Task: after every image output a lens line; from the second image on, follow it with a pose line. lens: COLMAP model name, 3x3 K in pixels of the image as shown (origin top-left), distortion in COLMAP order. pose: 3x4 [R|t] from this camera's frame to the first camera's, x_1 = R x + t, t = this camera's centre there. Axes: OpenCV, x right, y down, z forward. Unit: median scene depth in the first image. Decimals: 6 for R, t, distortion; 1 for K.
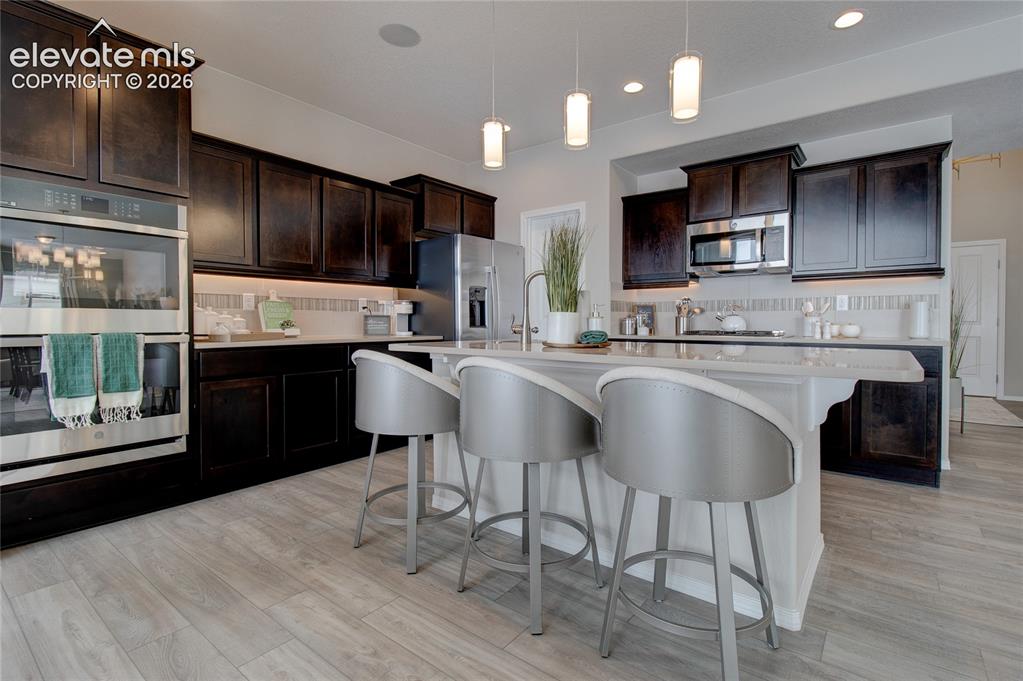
lens RADIAL K [[485.9, 0, 549.2], [0, 485.9, 329.5], [0, 0, 1]] dist [0.006478, -0.004928]
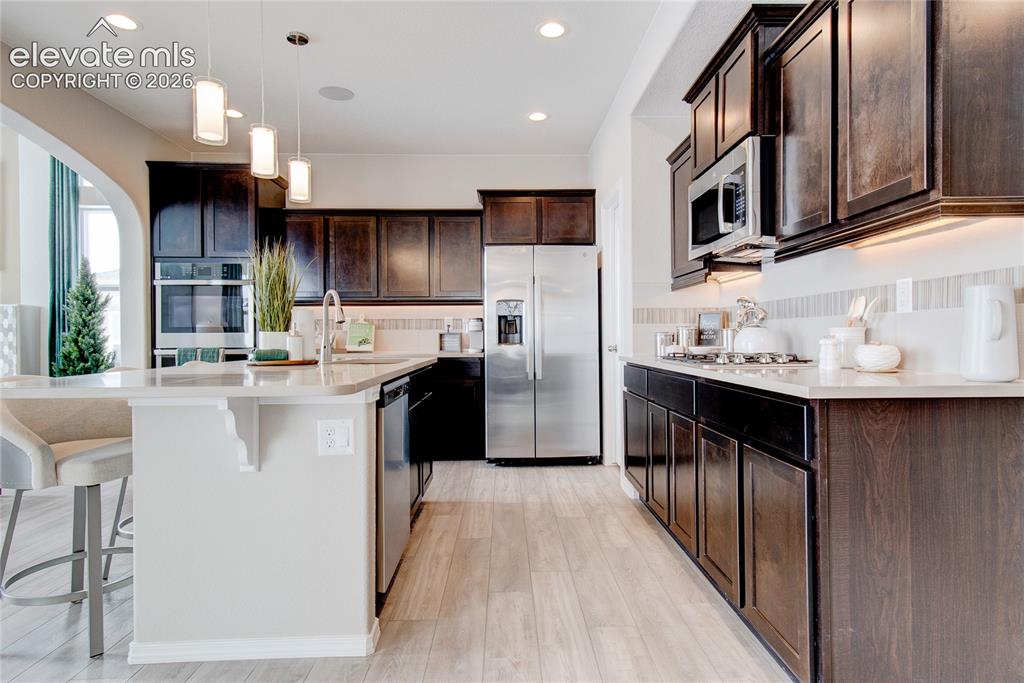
lens RADIAL K [[582.9, 0, 510.2], [0, 582.9, 335.5], [0, 0, 1]] dist [0.022629, -0.003818]
pose [[0.604998, -0.007343, -0.796193, 0.996447], [-0.005741, 0.999891, -0.013584, -0.009742], [0.796207, 0.012789, 0.604890, 0.463237]]
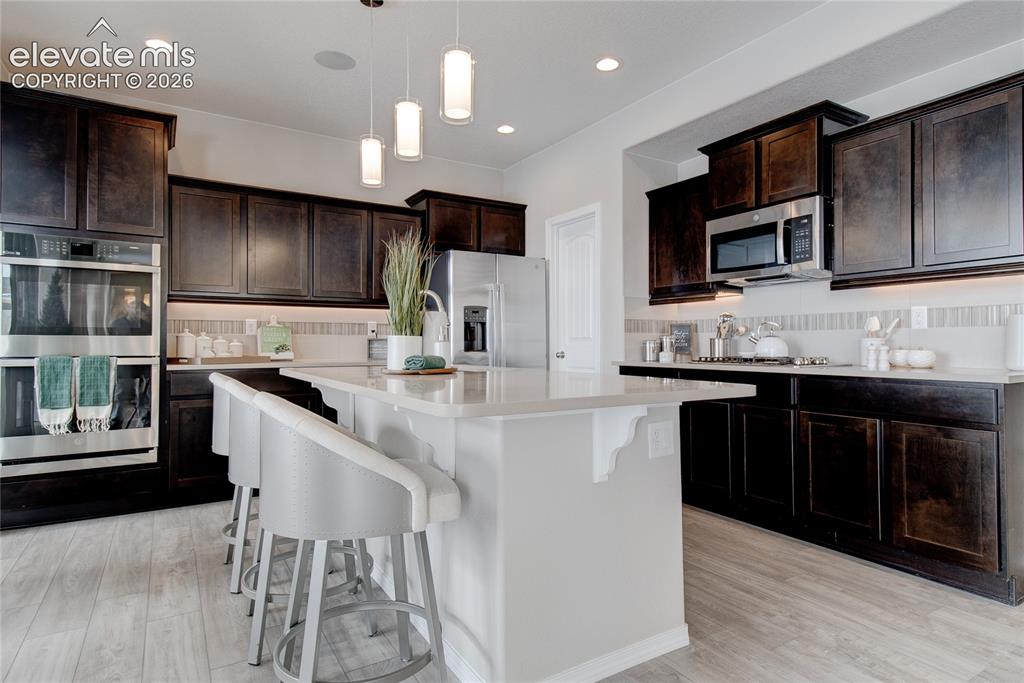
lens RADIAL K [[582.9, 0, 539.9], [0, 582.9, 335.2], [0, 0, 1]] dist [0.022629, -0.003818]
pose [[0.932320, -0.007487, -0.361558, 0.491756], [-0.004081, 0.999504, -0.031220, -0.002171], [0.361612, 0.030583, 0.931827, 0.041174]]
